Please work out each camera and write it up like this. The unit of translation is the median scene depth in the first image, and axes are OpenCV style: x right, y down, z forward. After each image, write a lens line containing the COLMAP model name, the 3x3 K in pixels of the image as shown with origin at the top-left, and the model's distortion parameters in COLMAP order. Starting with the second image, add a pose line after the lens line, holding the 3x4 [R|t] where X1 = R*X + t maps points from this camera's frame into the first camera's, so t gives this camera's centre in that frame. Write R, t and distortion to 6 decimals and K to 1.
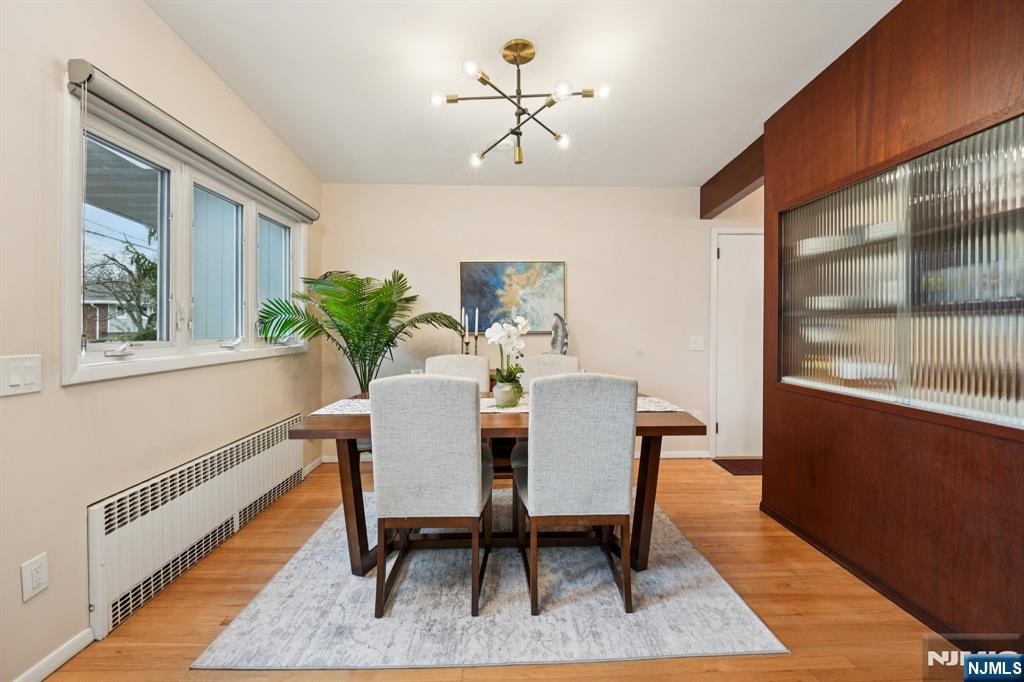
lens RADIAL K [[424.6, 0, 515.1], [0, 424.6, 333.3], [0, 0, 1]] dist [0.003741, -0.006608]
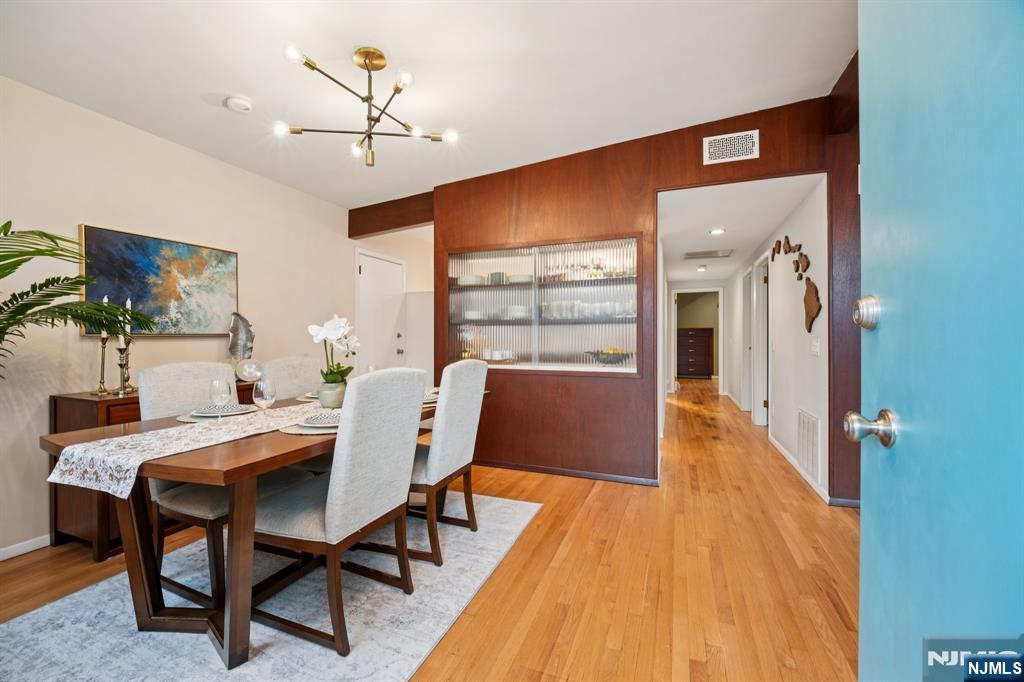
lens RADIAL K [[424.6, 0, 496.6], [0, 424.6, 340.3], [0, 0, 1]] dist [0.003741, -0.006608]
pose [[0.416820, -0.005721, 0.908971, -0.576092], [0.013352, 0.999911, 0.000171, 0.019230], [-0.908891, 0.012066, 0.416860, 0.210425]]
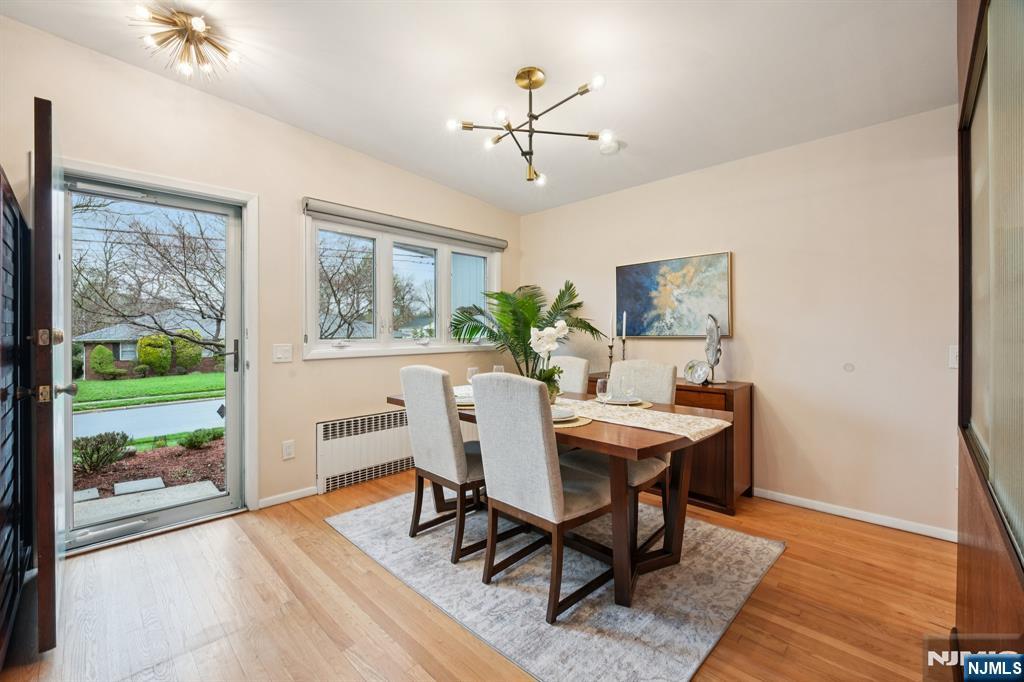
lens RADIAL K [[424.6, 0, 516.7], [0, 424.6, 333.6], [0, 0, 1]] dist [0.003741, -0.006608]
pose [[0.696682, 0.001122, -0.717379, 0.549693], [-0.008268, 0.999945, -0.006465, 0.000799], [0.717333, 0.010435, 0.696653, 0.156119]]
